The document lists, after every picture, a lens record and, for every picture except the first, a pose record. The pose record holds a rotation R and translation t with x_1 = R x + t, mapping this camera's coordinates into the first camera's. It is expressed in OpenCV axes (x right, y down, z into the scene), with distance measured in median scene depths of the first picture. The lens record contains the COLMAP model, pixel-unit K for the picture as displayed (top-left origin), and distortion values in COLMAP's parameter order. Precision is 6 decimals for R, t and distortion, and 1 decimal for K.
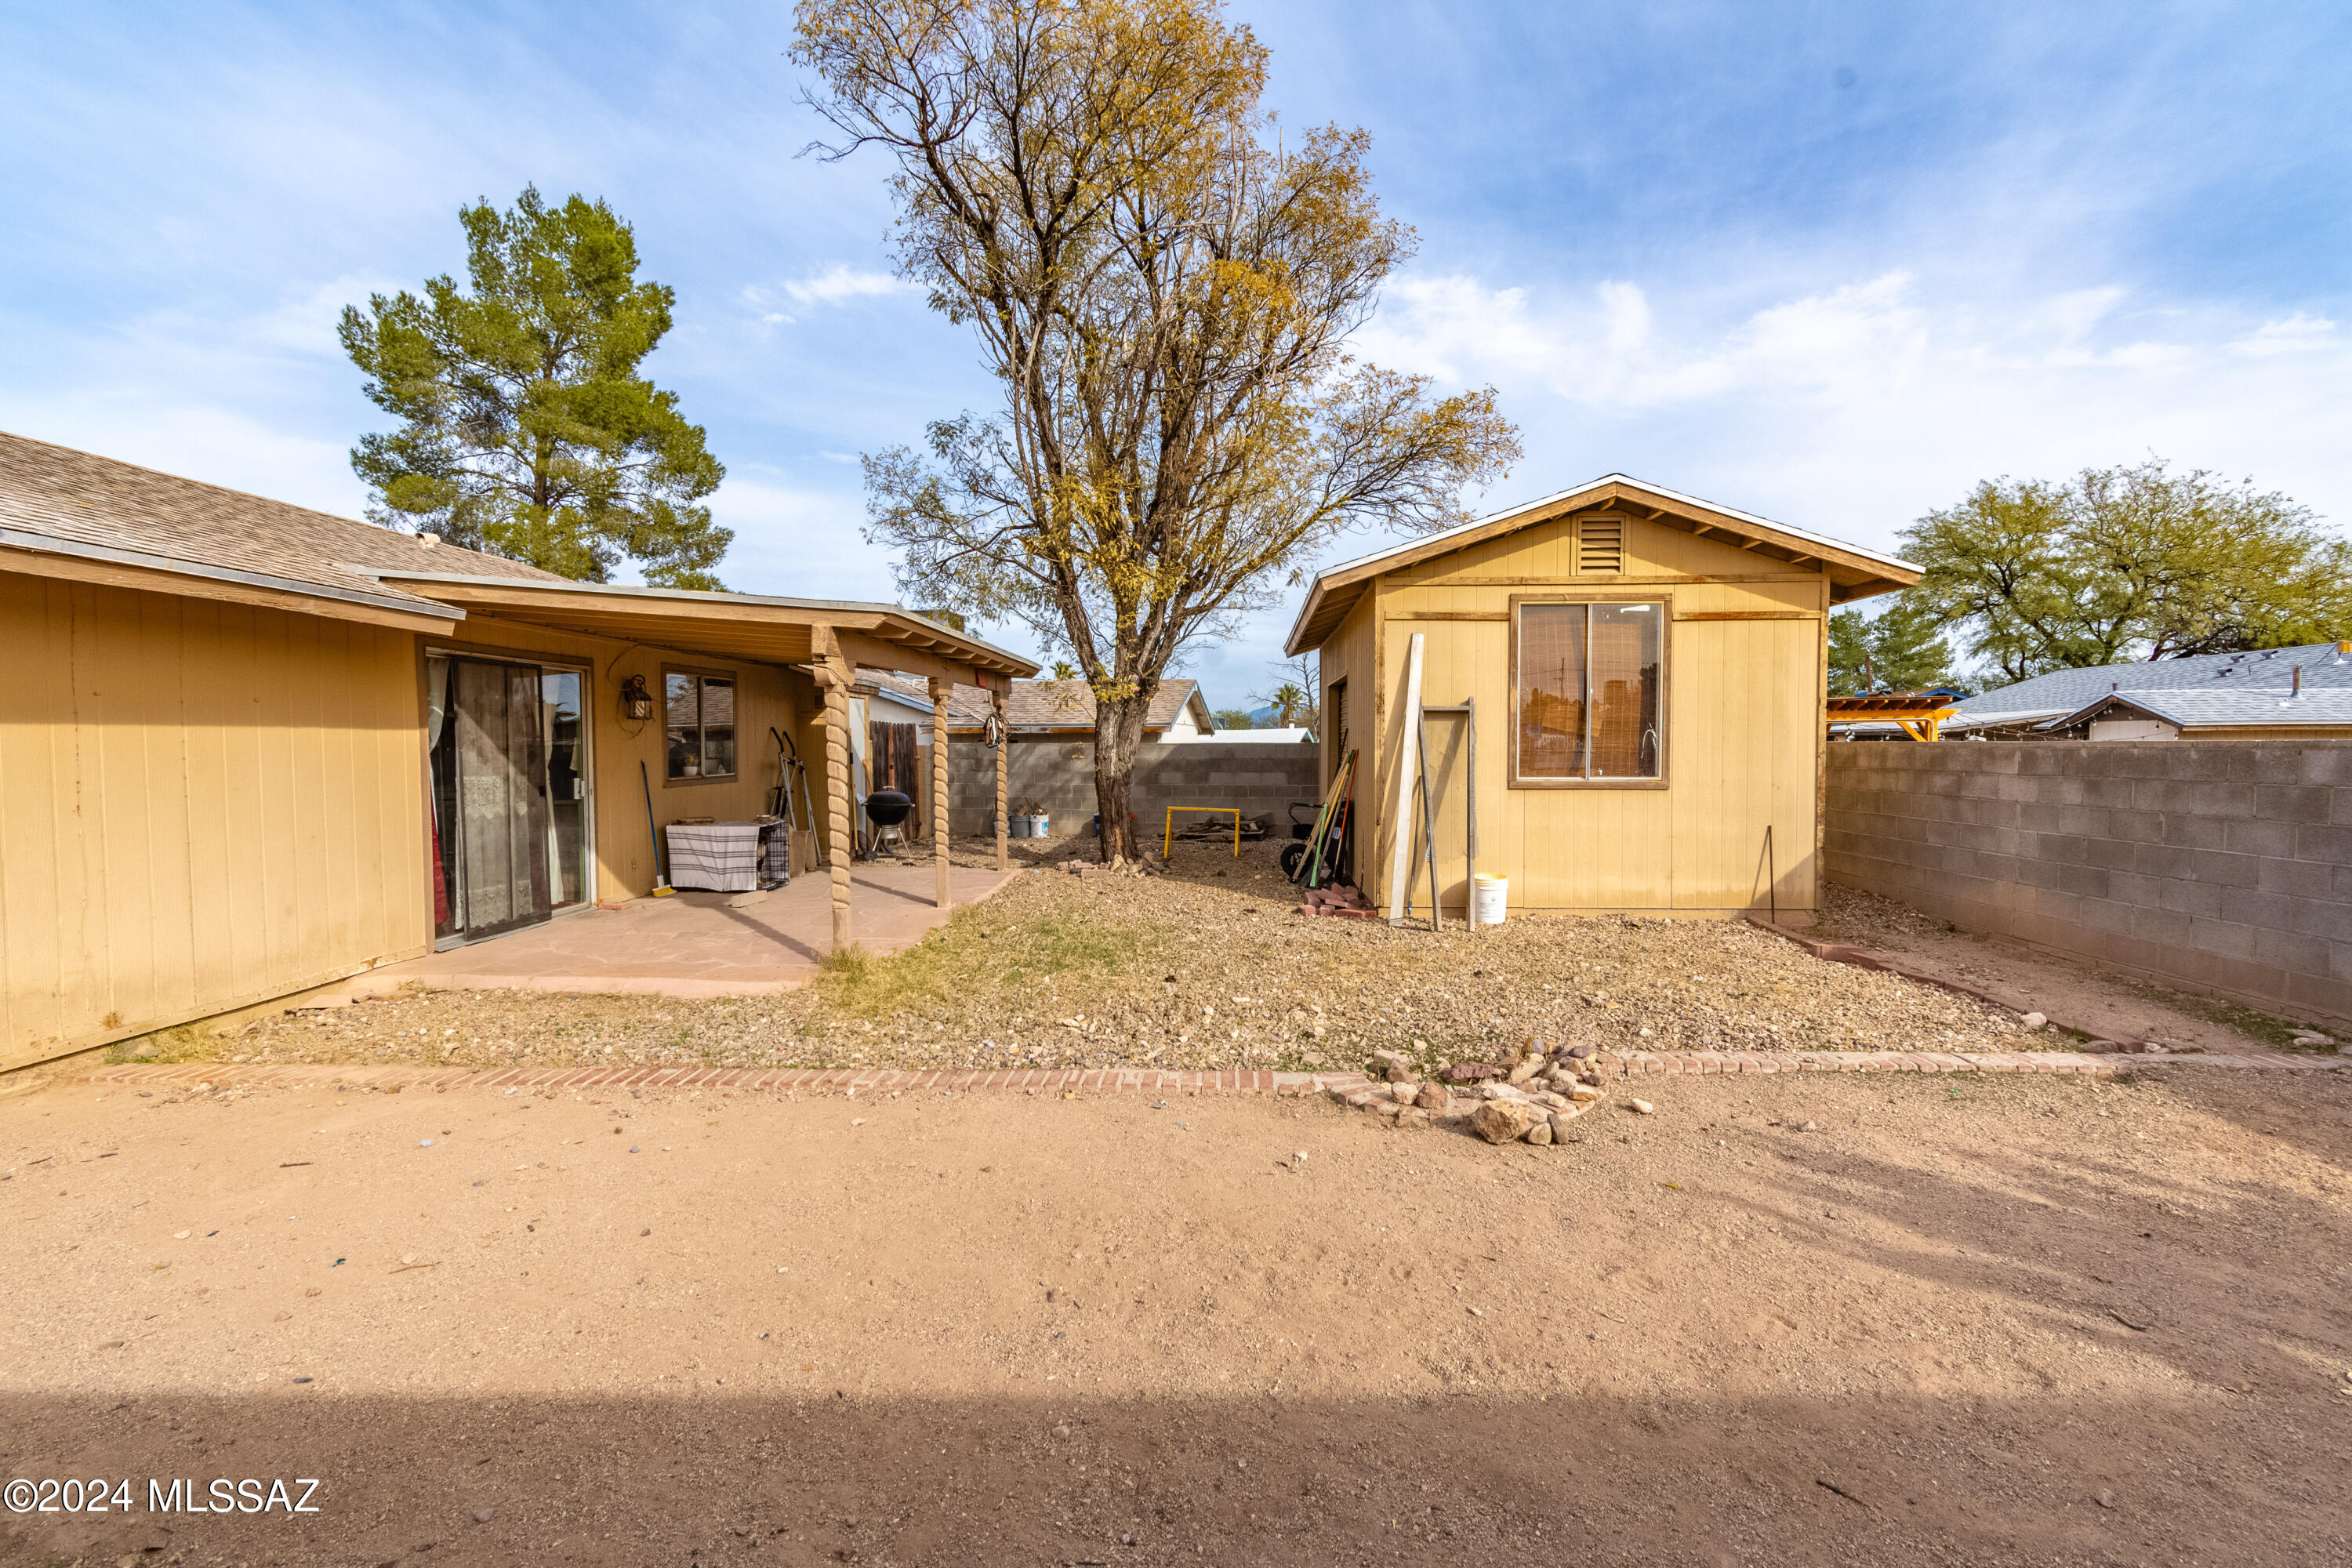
lens RADIAL K [[1042.7, 0, 1205.4], [0, 1042.7, 784.7], [0, 0, 1]] dist [0.003241, -0.000772]
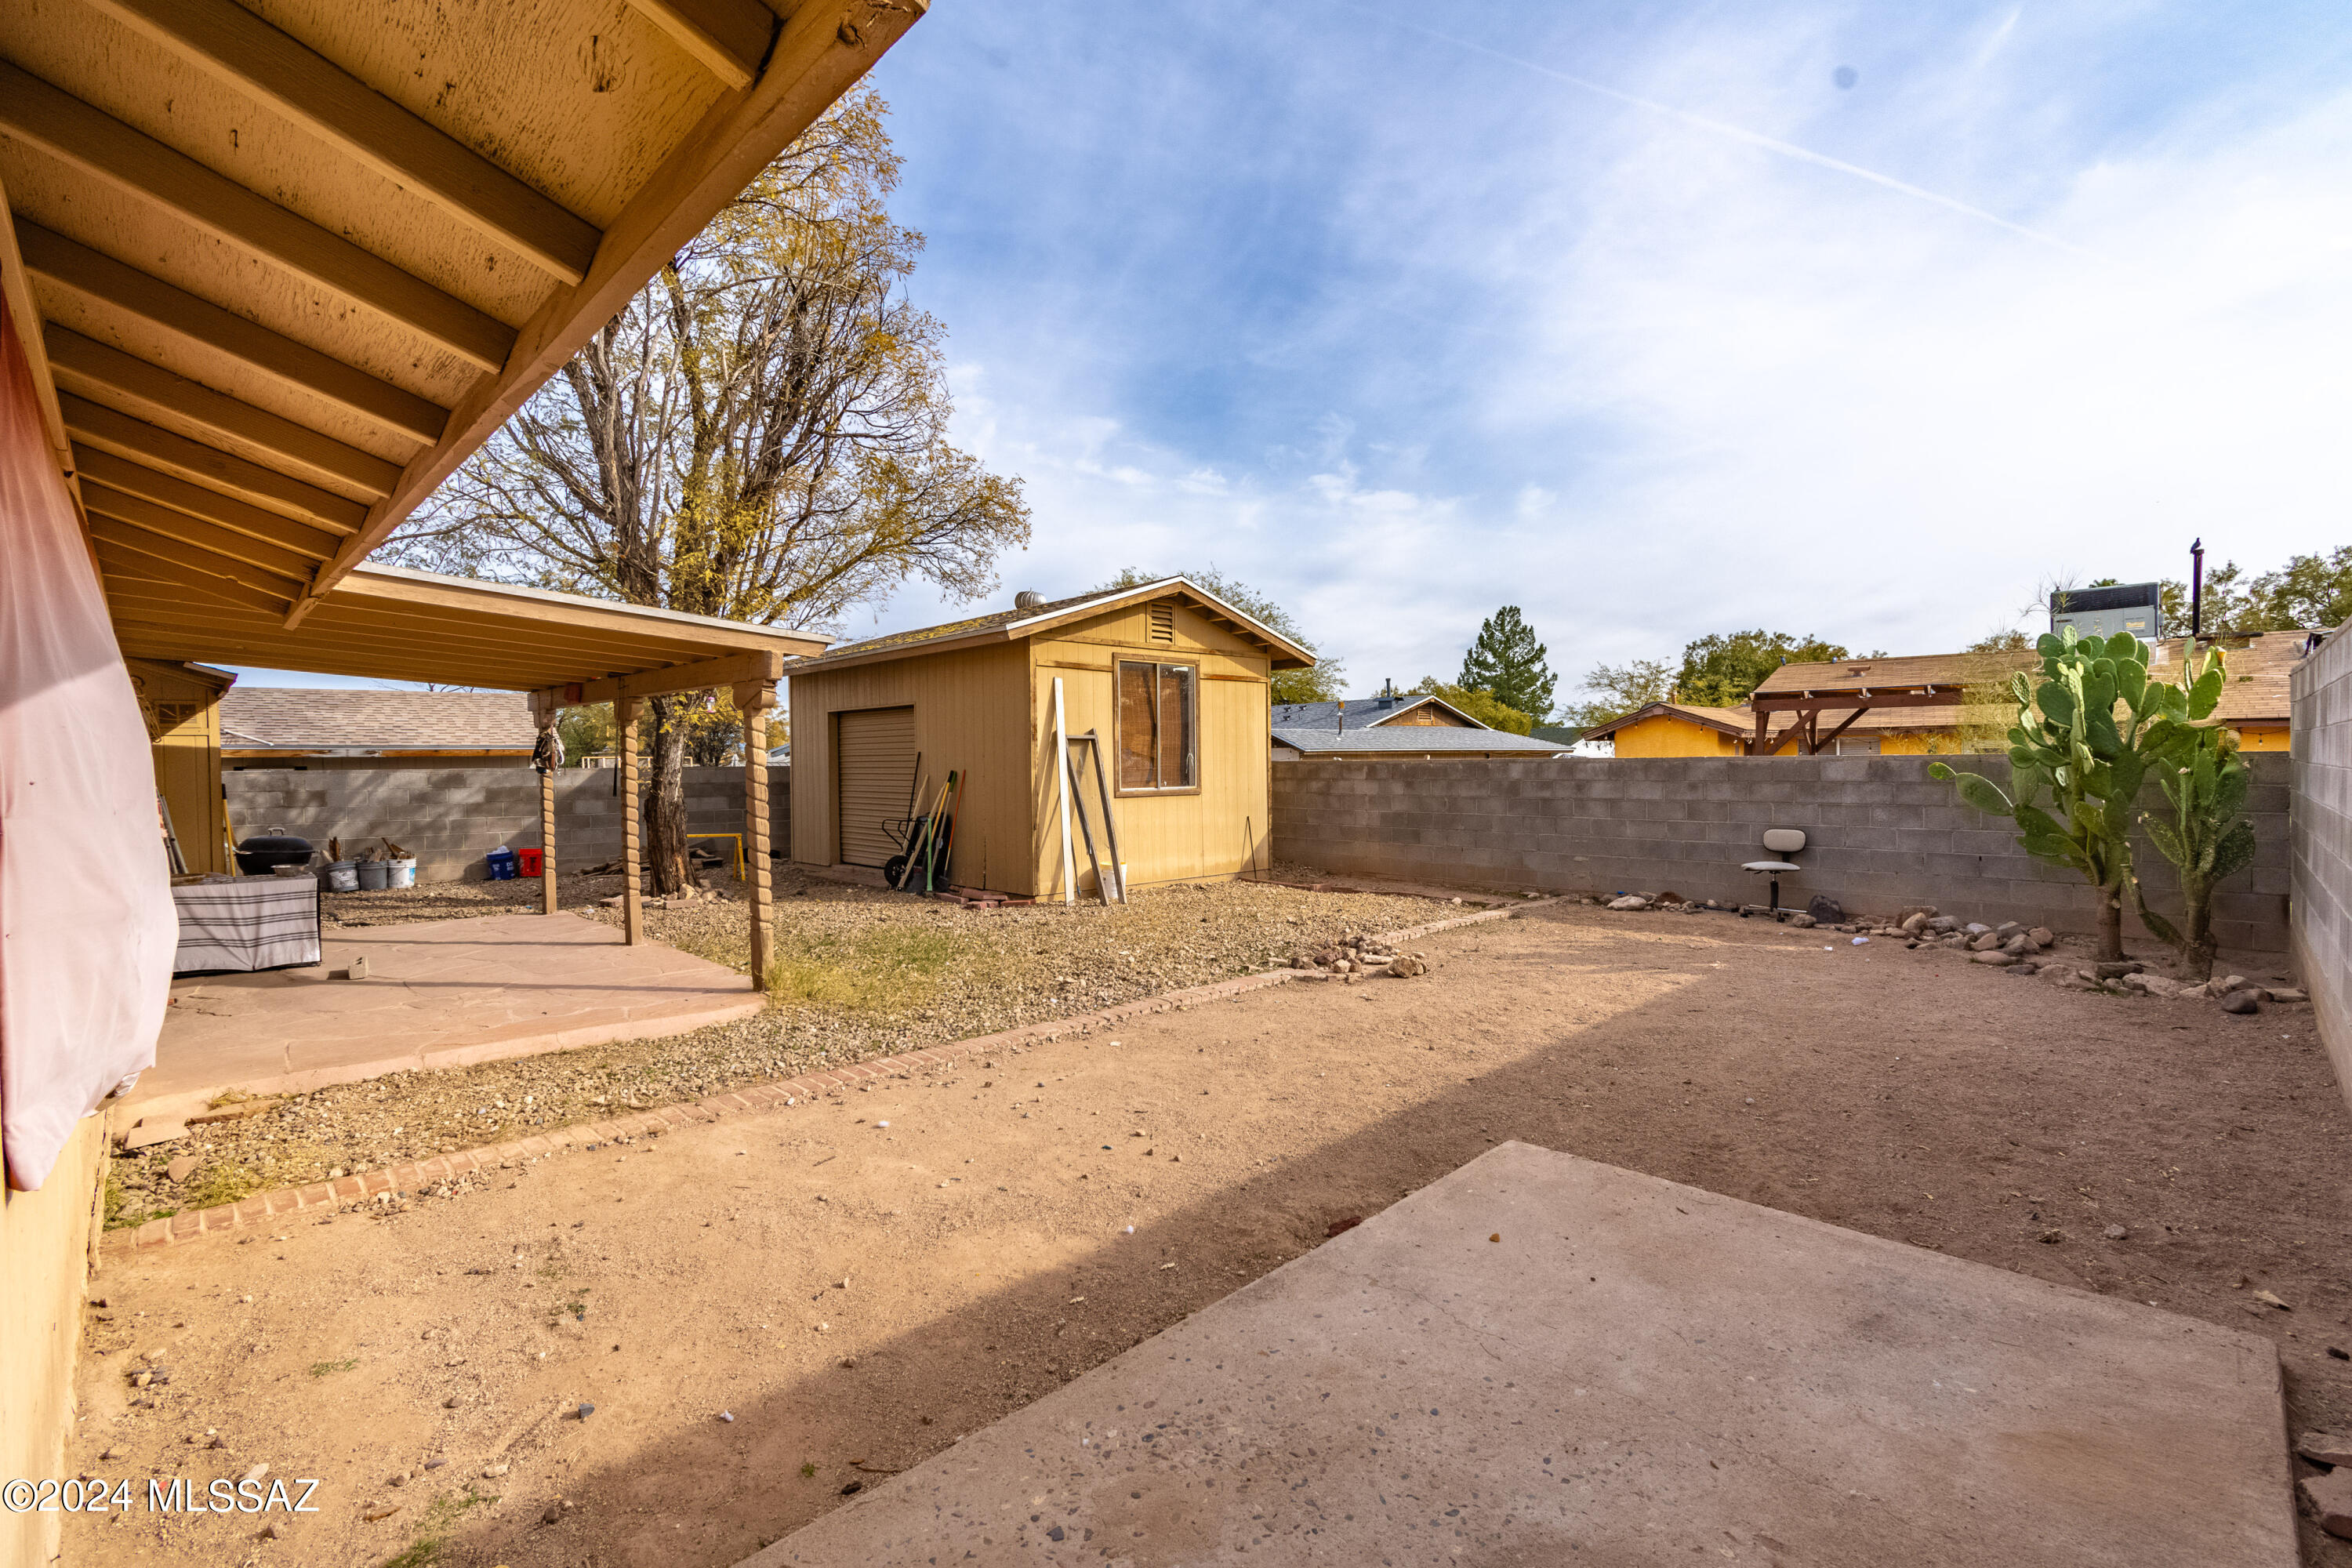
lens RADIAL K [[1049.4, 0, 1224.4], [0, 1049.4, 791.5], [0, 0, 1]] dist [-0.000579, -0.000668]
pose [[0.680832, -0.026169, 0.731972, -0.601130], [0.037812, 0.999285, 0.000556, 0.000751], [-0.731463, 0.027298, 0.681335, -0.019332]]
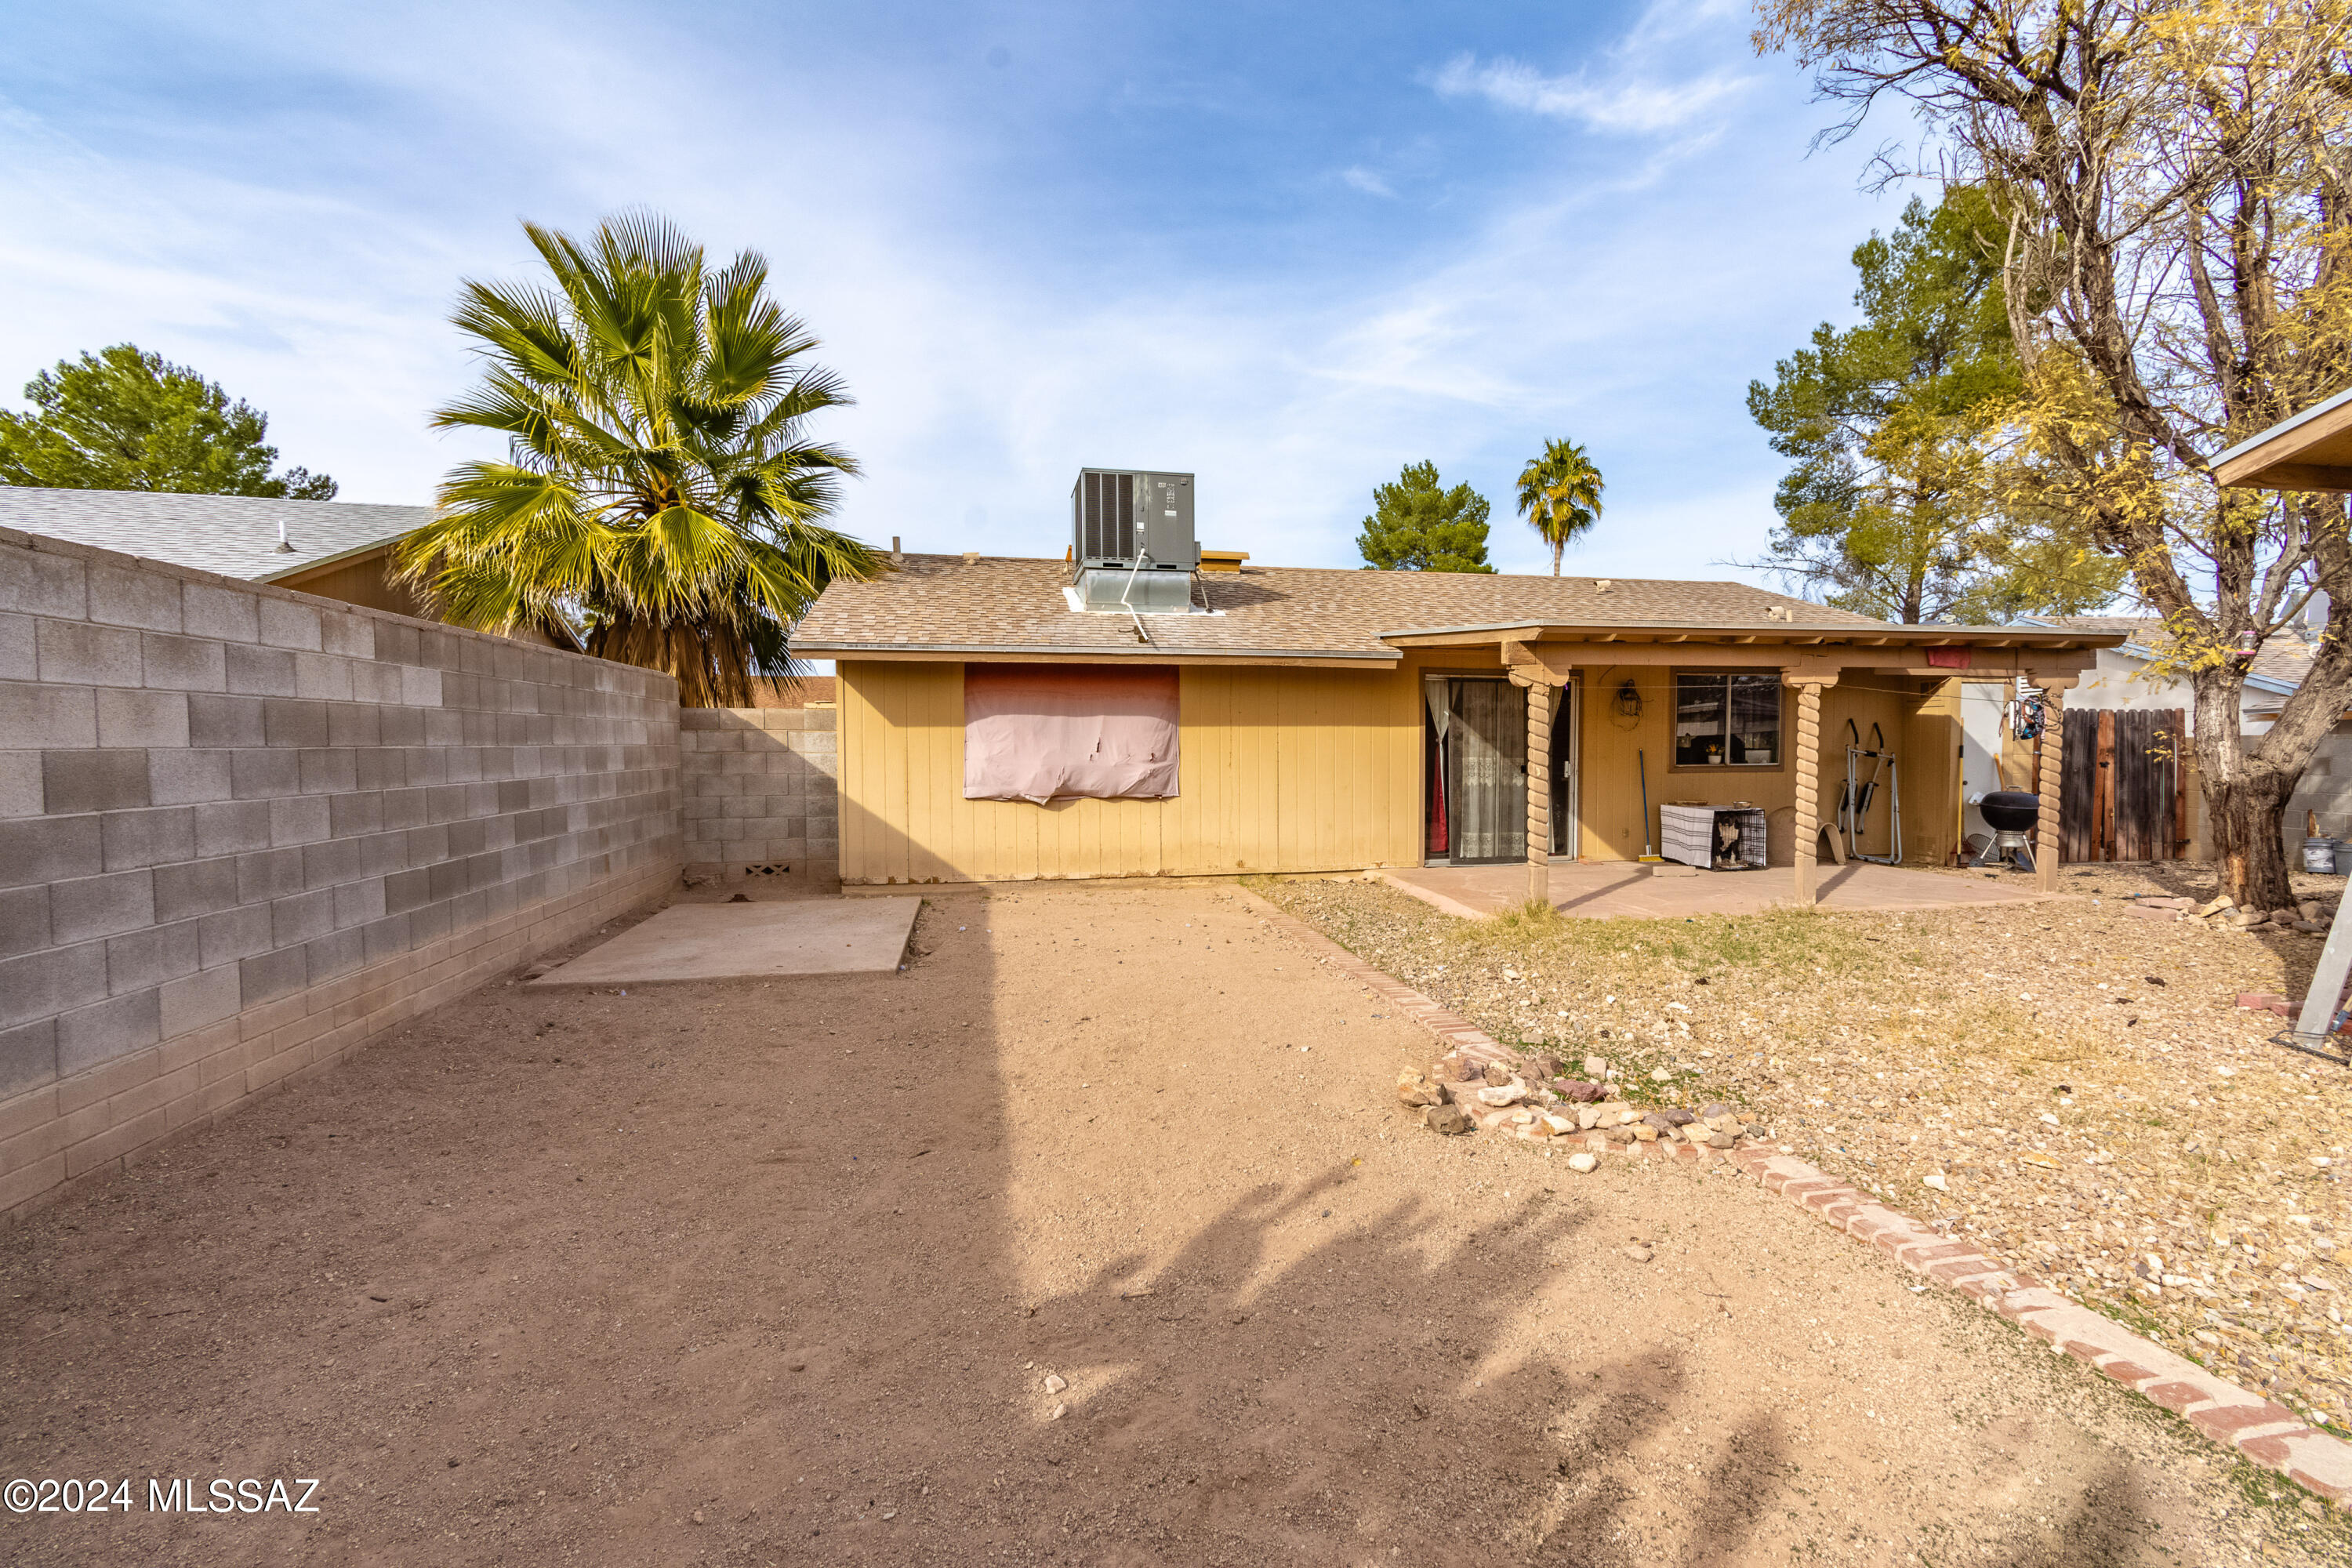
lens RADIAL K [[1040.2, 0, 1197.4], [0, 1040.2, 780.9], [0, 0, 1]] dist [0.013399, -0.004477]
pose [[0.213308, 0.038557, -0.976224, 0.583635], [-0.038382, 0.998780, 0.031061, -0.004832], [0.976231, 0.030844, 0.214527, 0.258682]]
